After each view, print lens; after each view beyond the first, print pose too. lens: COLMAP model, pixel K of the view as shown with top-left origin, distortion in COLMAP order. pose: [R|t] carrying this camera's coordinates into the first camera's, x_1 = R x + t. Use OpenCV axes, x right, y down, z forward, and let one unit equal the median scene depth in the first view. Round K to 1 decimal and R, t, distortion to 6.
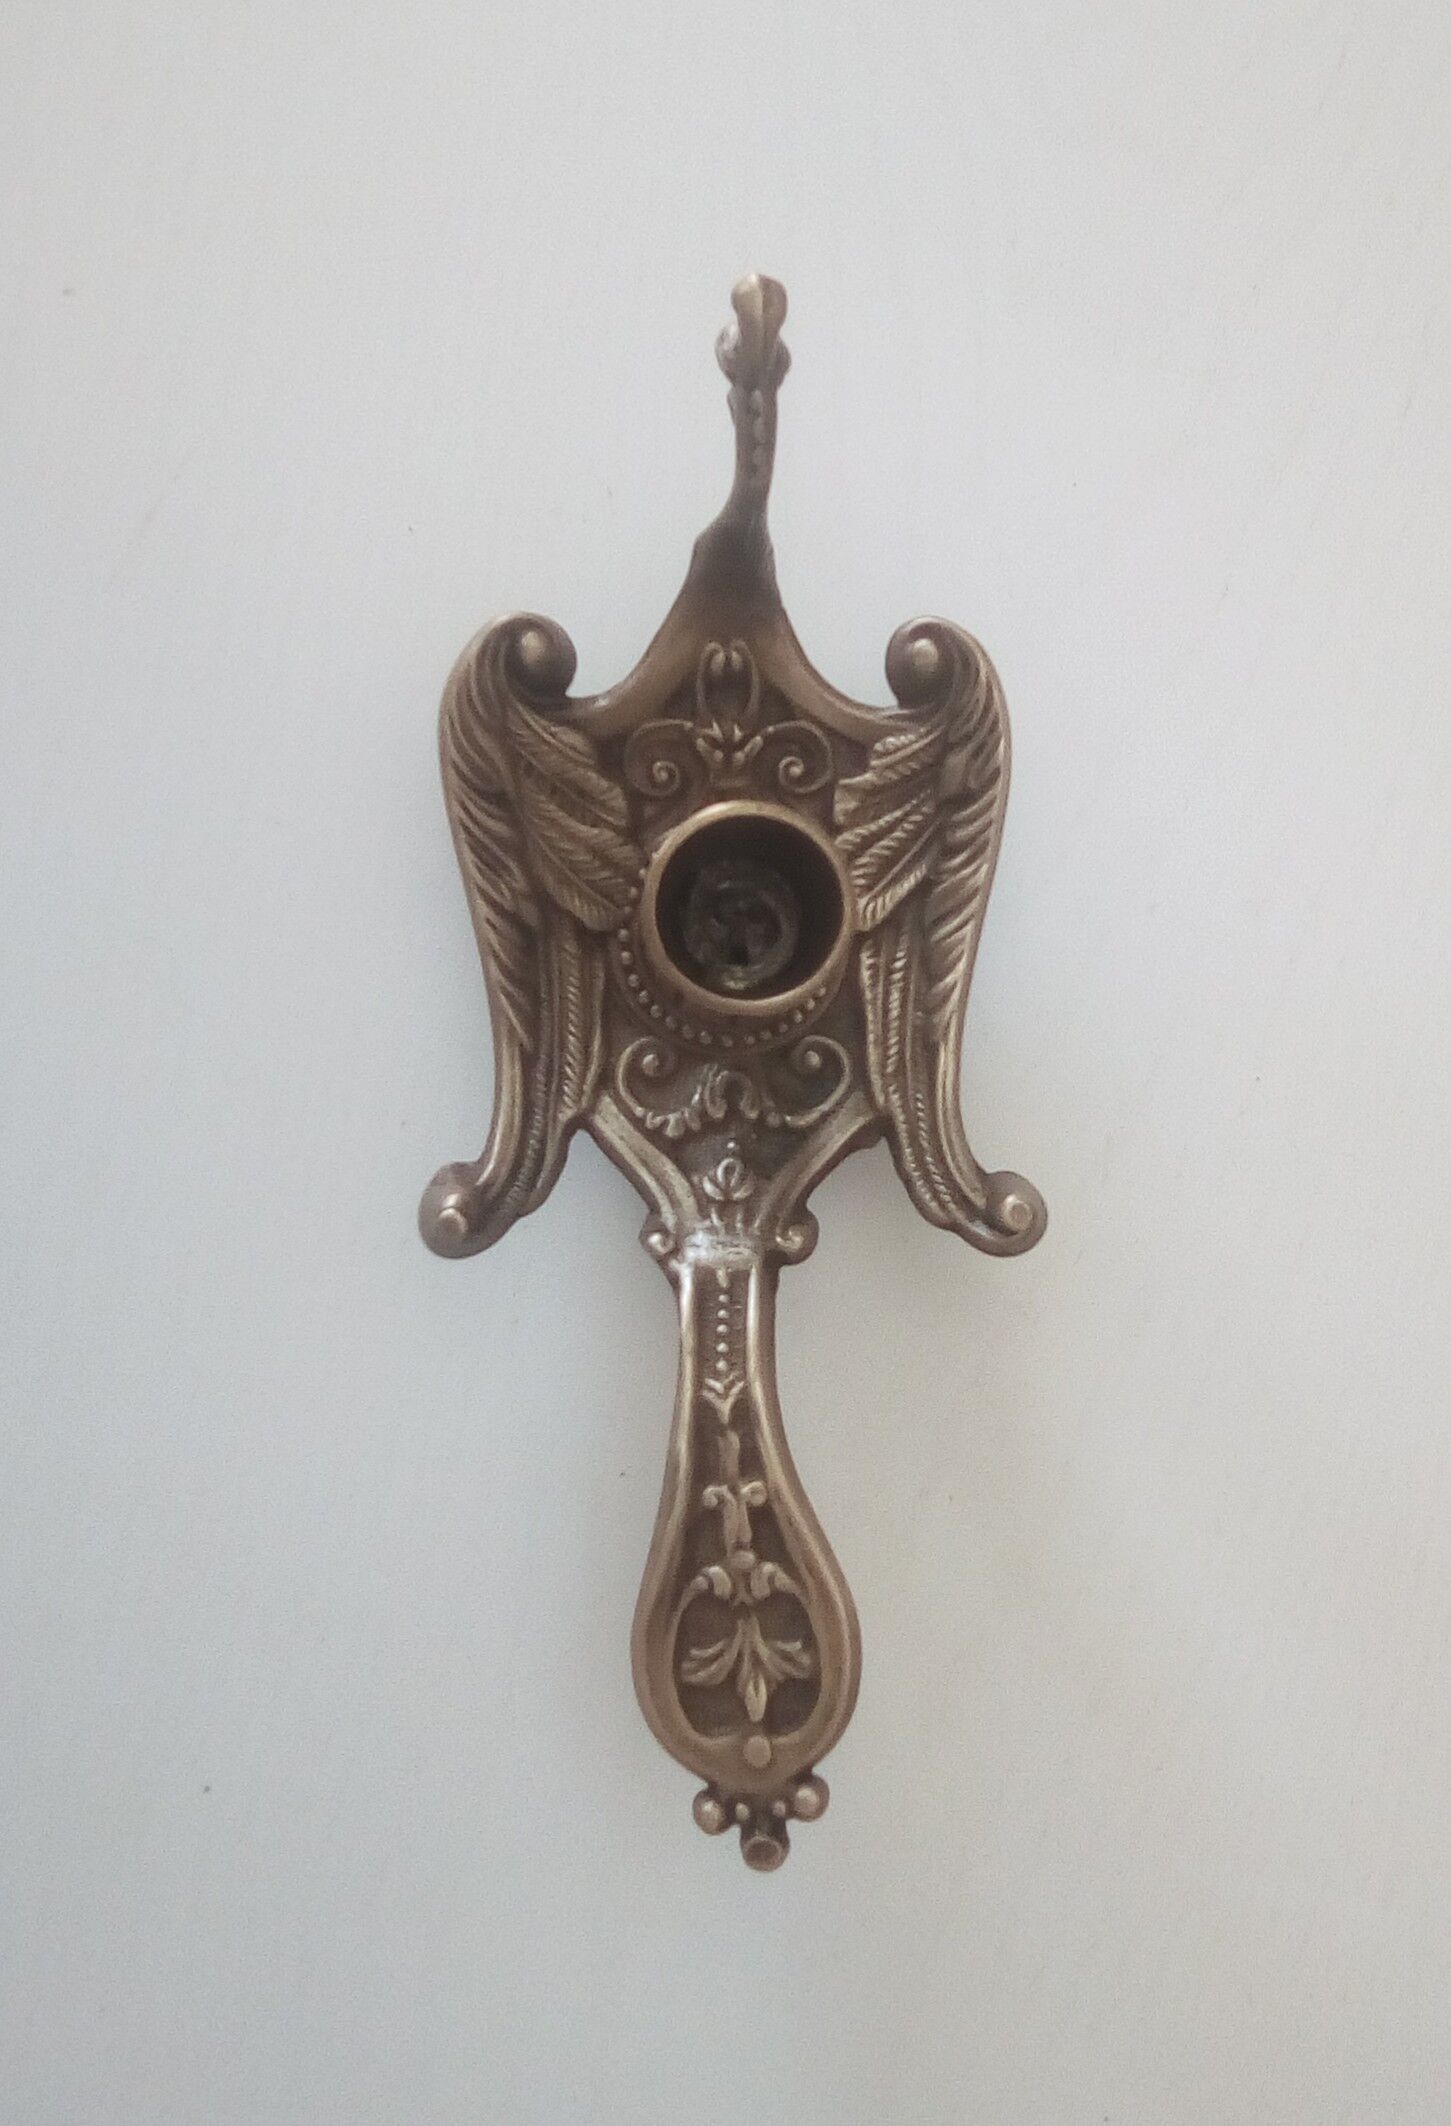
lens RADIAL K [[1943.5, 0, 725.5], [0, 1943.5, 1063.0], [0, 0, 1]] dist [-0.018024, -0.011572]
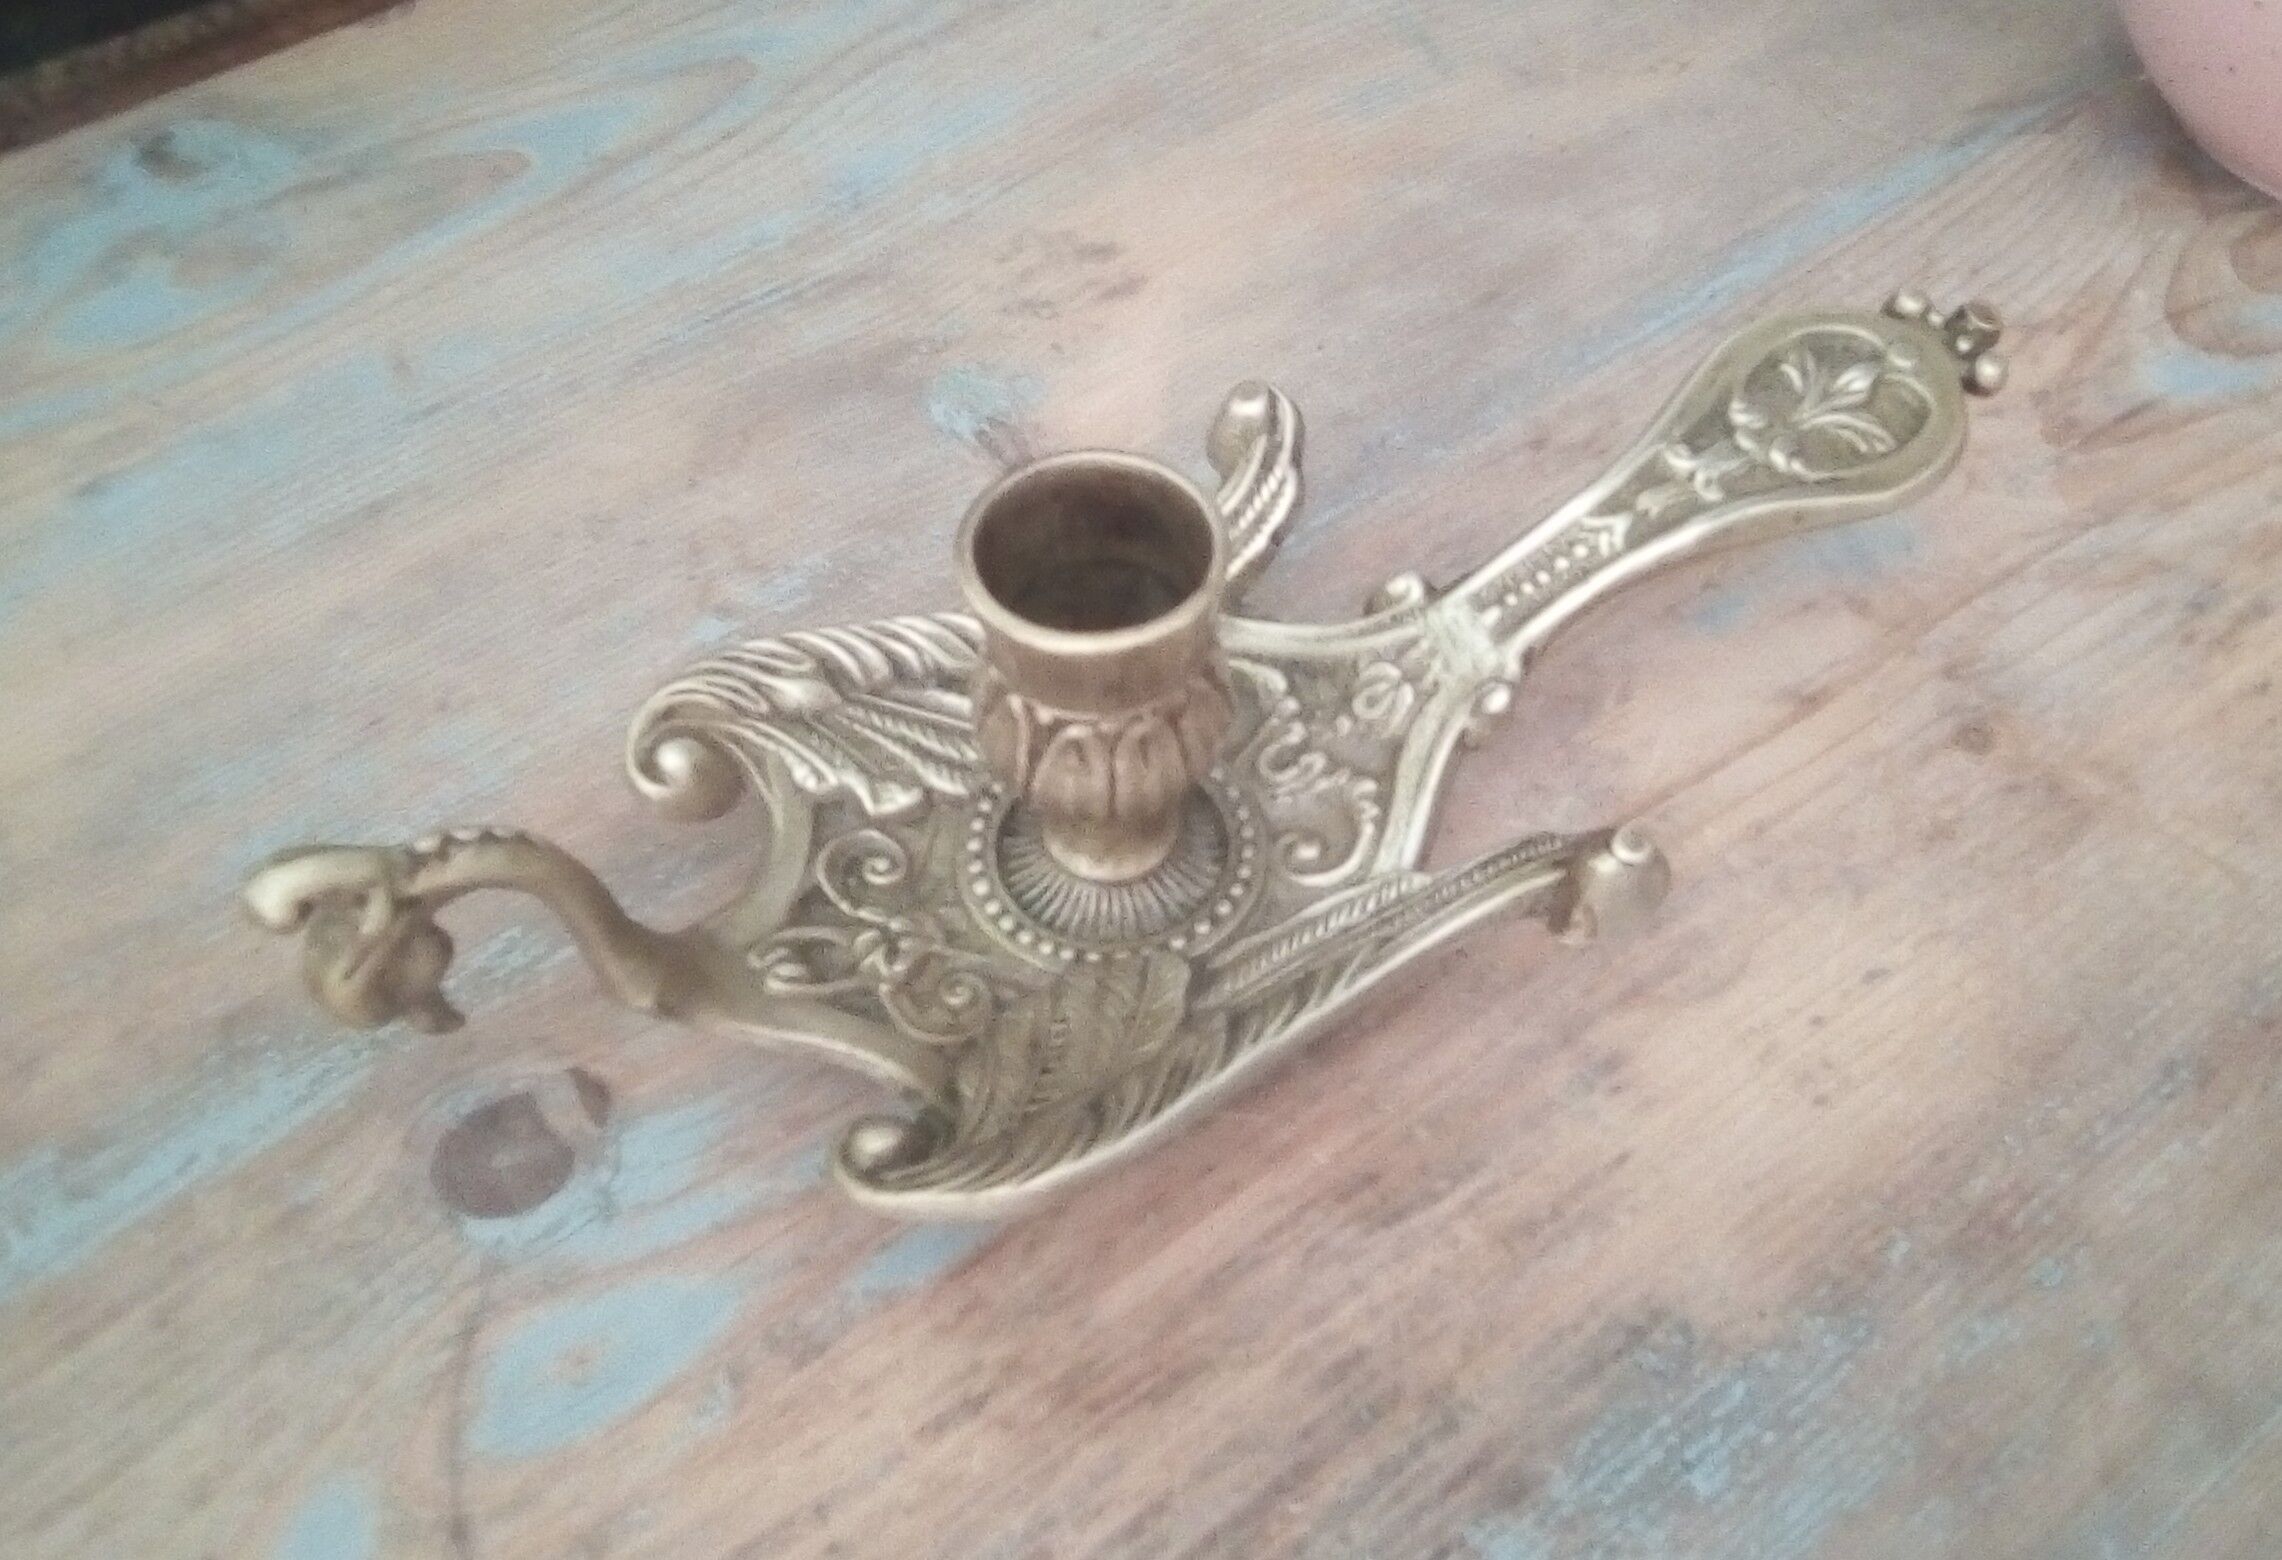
lens RADIAL K [[2086.2, 0, 1294.4], [0, 2086.2, 775.2], [0, 0, 1]] dist [-0.018024, -0.011572]
pose [[-0.500604, -0.731070, 0.463608, -0.407565], [0.863350, -0.382390, 0.329249, -0.271805], [-0.063425, 0.565079, 0.822595, 0.299587]]
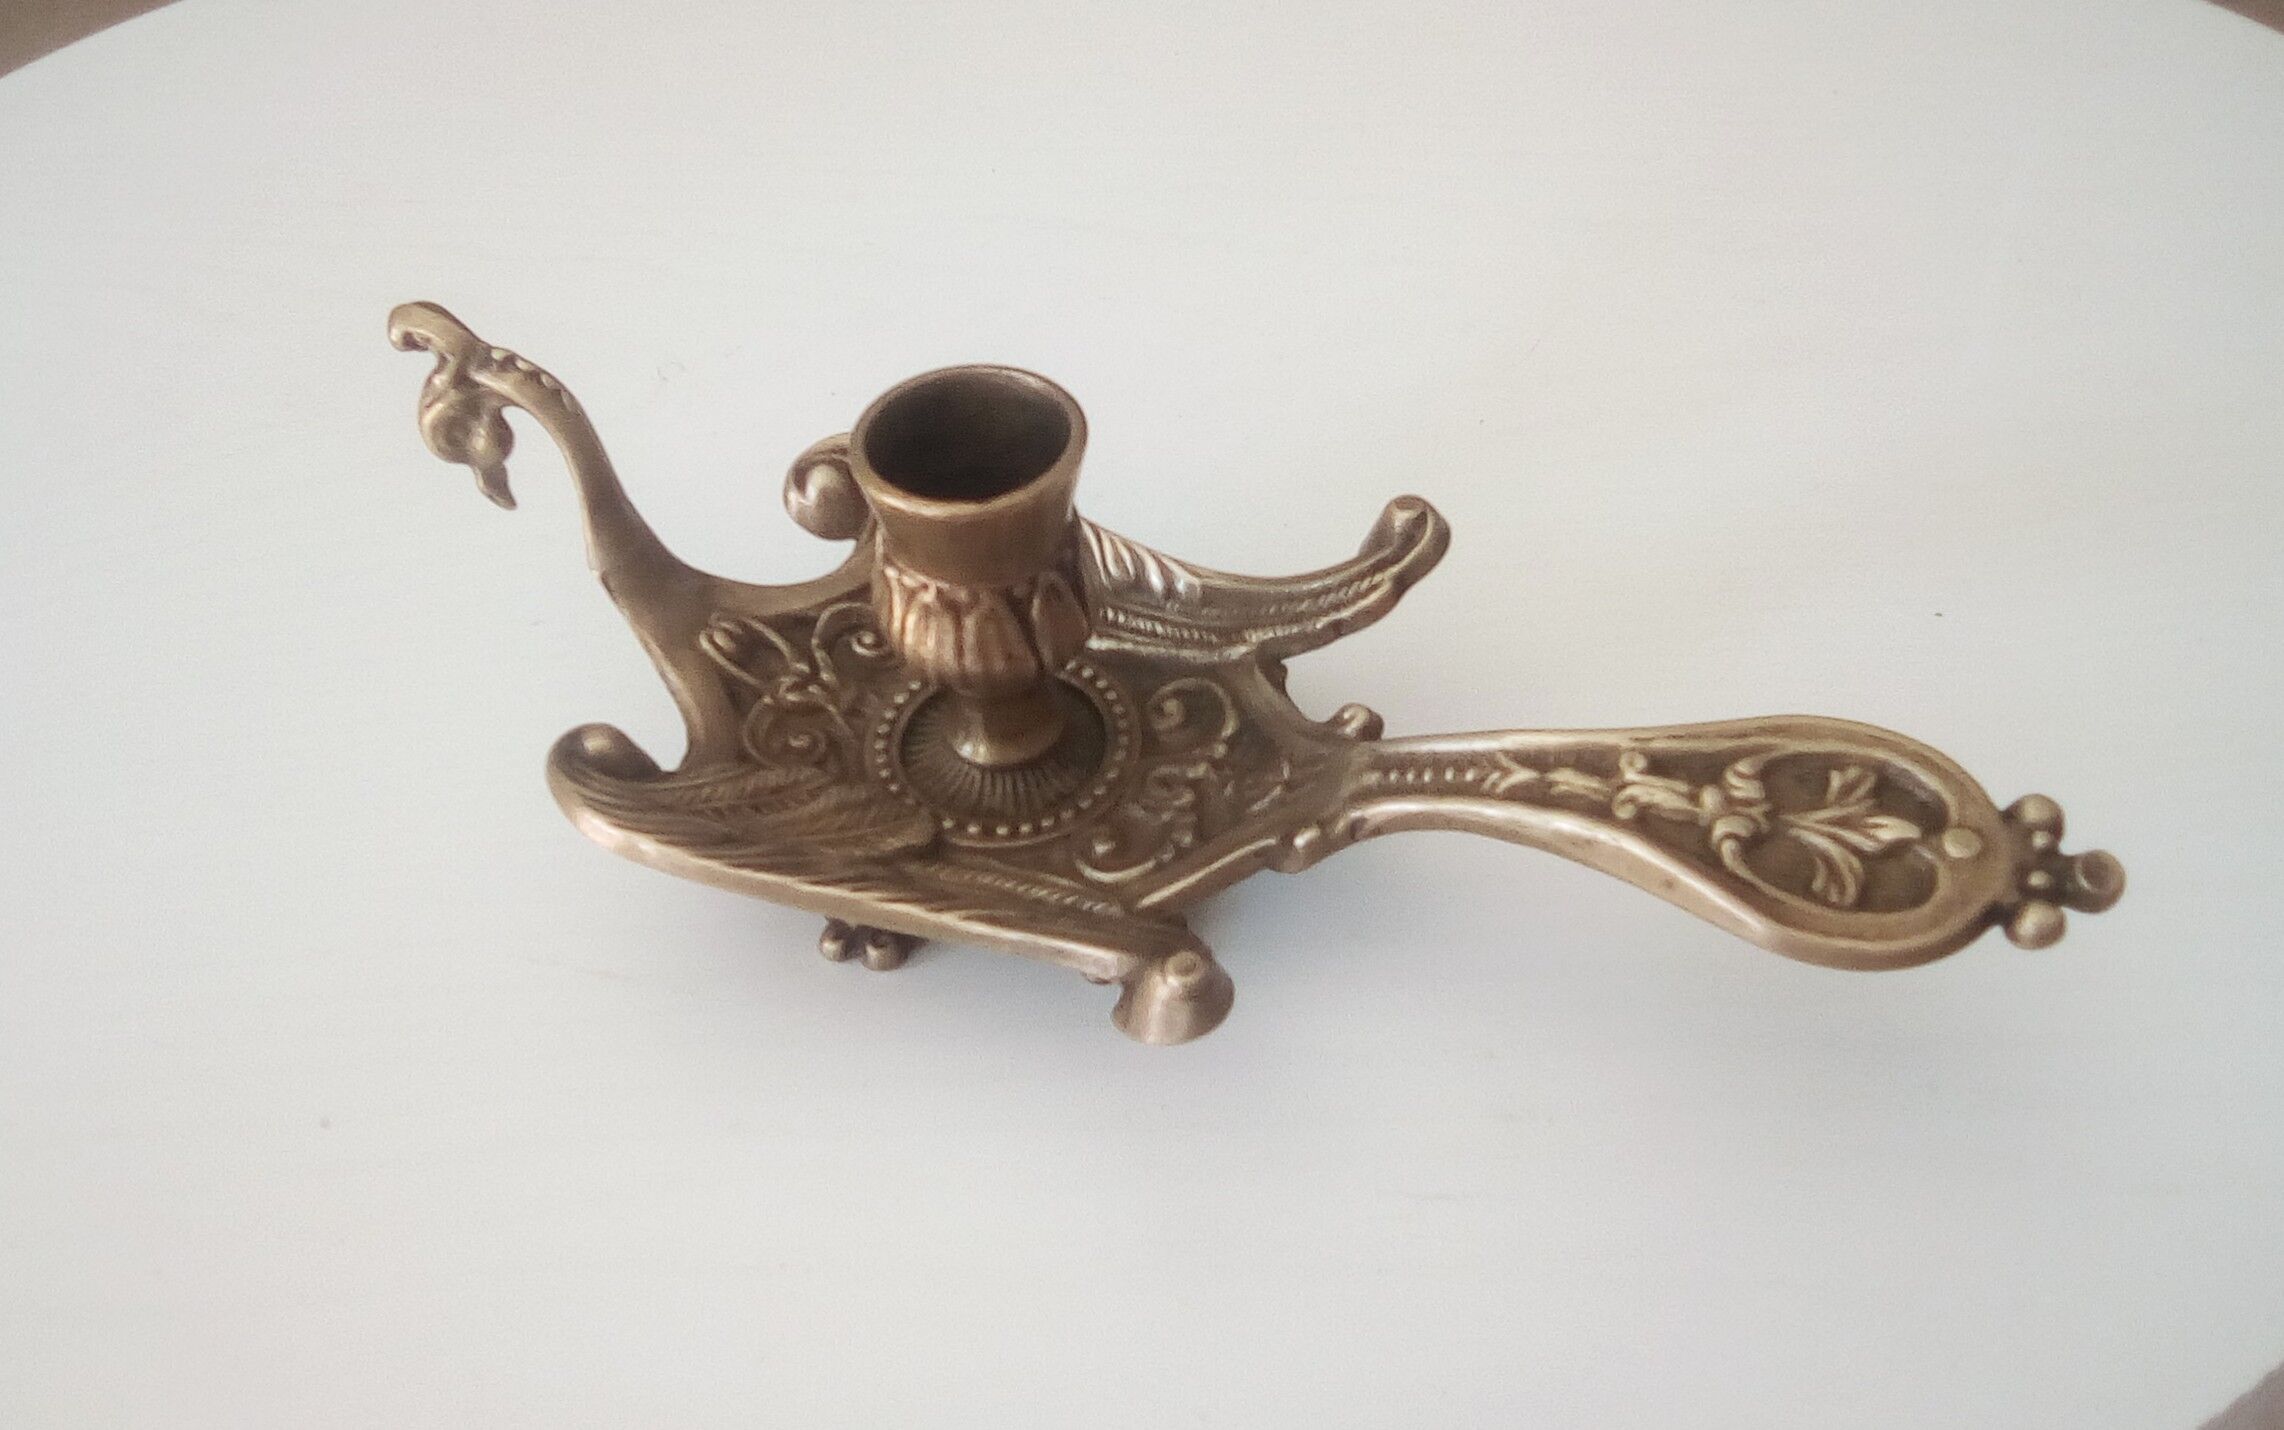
lens RADIAL K [[2106.7, 0, 1142.0], [0, 2106.7, 715.0], [0, 0, 1]] dist [-0.006499, 0.000814]
pose [[0.381435, -0.712381, 0.589085, -0.527141], [0.923378, 0.263735, -0.278956, 0.254127], [0.043360, 0.650351, 0.758395, 0.290785]]
